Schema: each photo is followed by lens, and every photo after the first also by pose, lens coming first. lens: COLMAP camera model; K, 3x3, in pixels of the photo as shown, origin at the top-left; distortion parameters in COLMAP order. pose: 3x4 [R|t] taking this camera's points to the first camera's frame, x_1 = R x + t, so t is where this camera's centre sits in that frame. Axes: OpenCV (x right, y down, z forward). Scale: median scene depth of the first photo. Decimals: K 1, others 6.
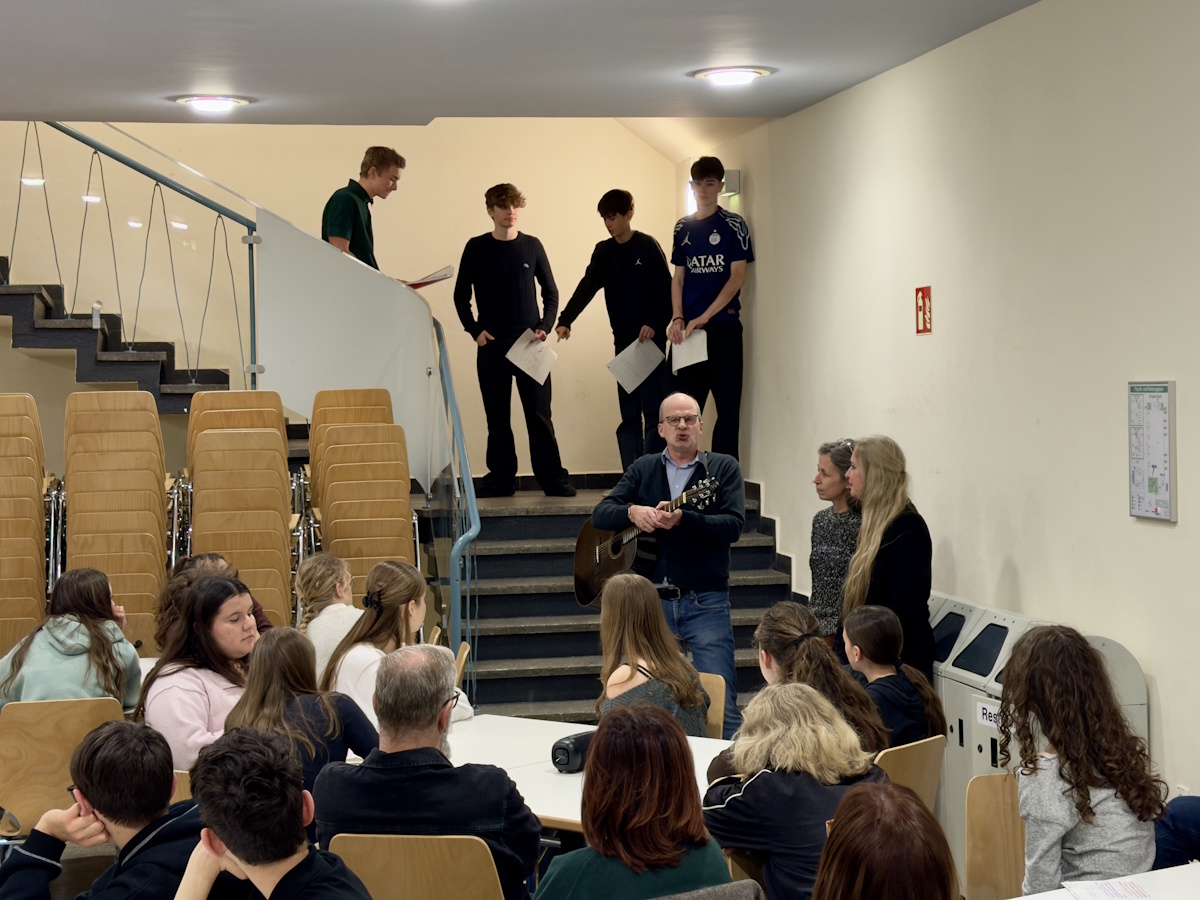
lens RADIAL K [[2270.6, 0, 605.5], [0, 2270.6, 440.4], [0, 0, 1]] dist [0.212623, 0.000000]
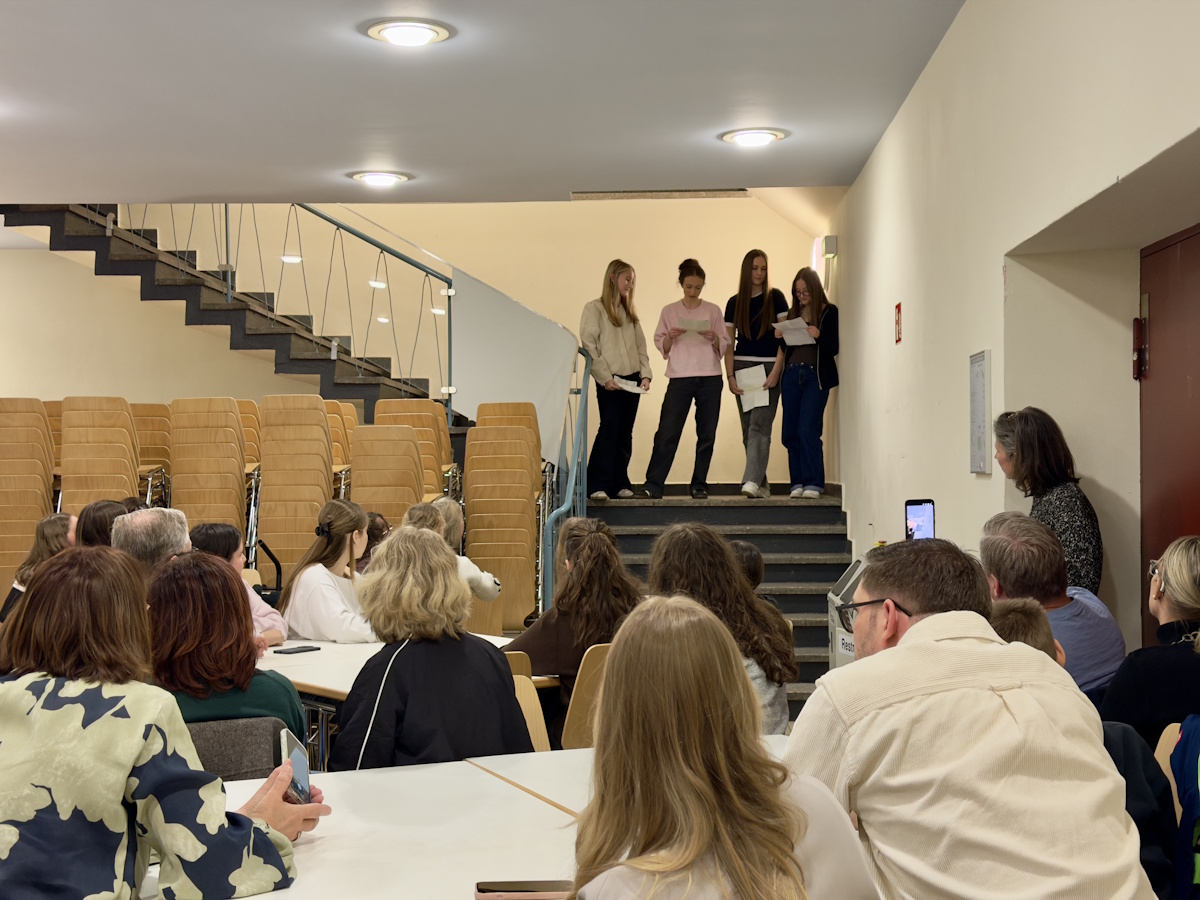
lens RADIAL K [[1649.2, 0, 592.5], [0, 1649.2, 449.4], [0, 0, 1]] dist [0.238542, 0.000000]
pose [[0.973916, 0.009227, -0.226722, 0.166277], [-0.016426, 0.999418, -0.029889, 0.034800], [0.226314, 0.032833, 0.973501, 0.103862]]
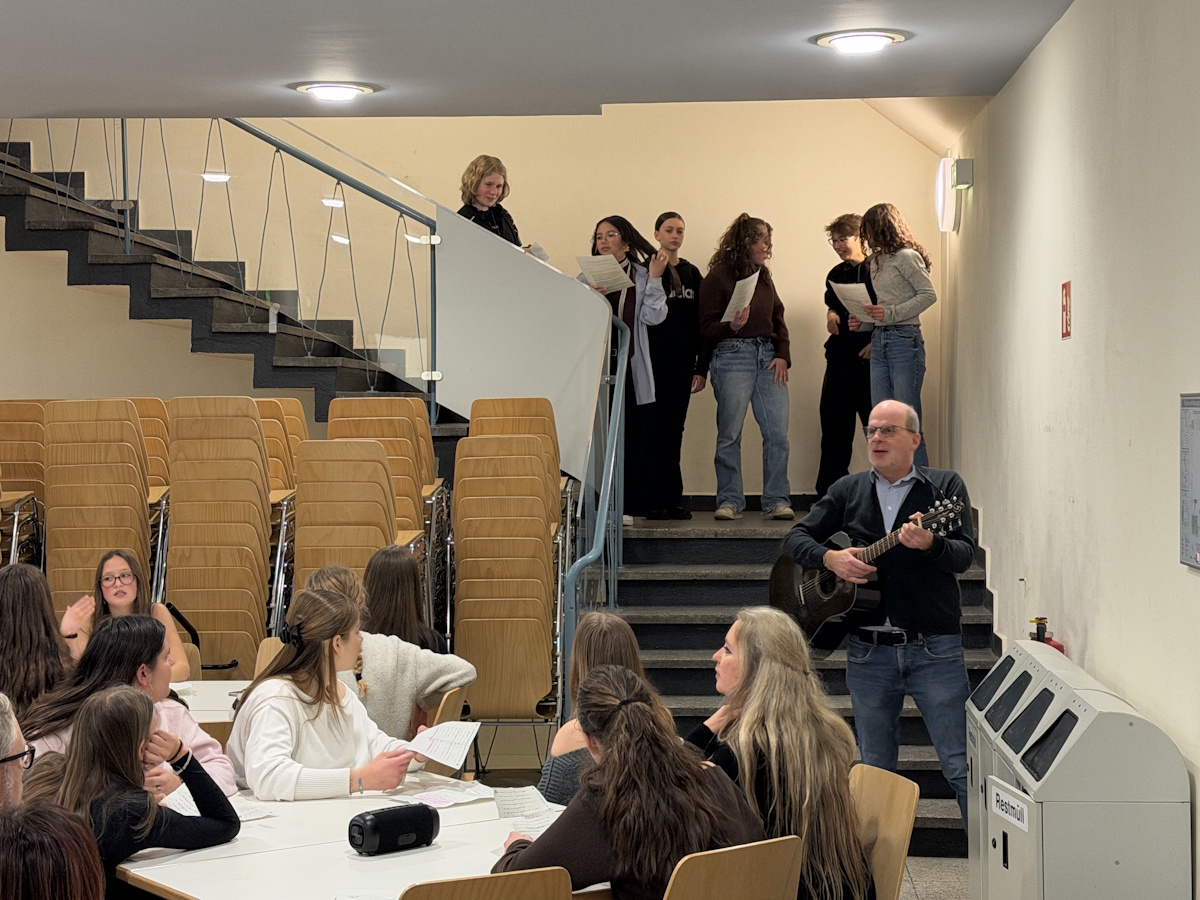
lens RADIAL K [[2207.3, 0, 604.4], [0, 2207.3, 453.0], [0, 0, 1]] dist [0.214897, 0.000000]
pose [[0.971472, 0.017129, -0.236536, 0.155036], [-0.017344, 0.999849, 0.001168, -0.001808], [0.236521, 0.002968, 0.971622, 0.141900]]
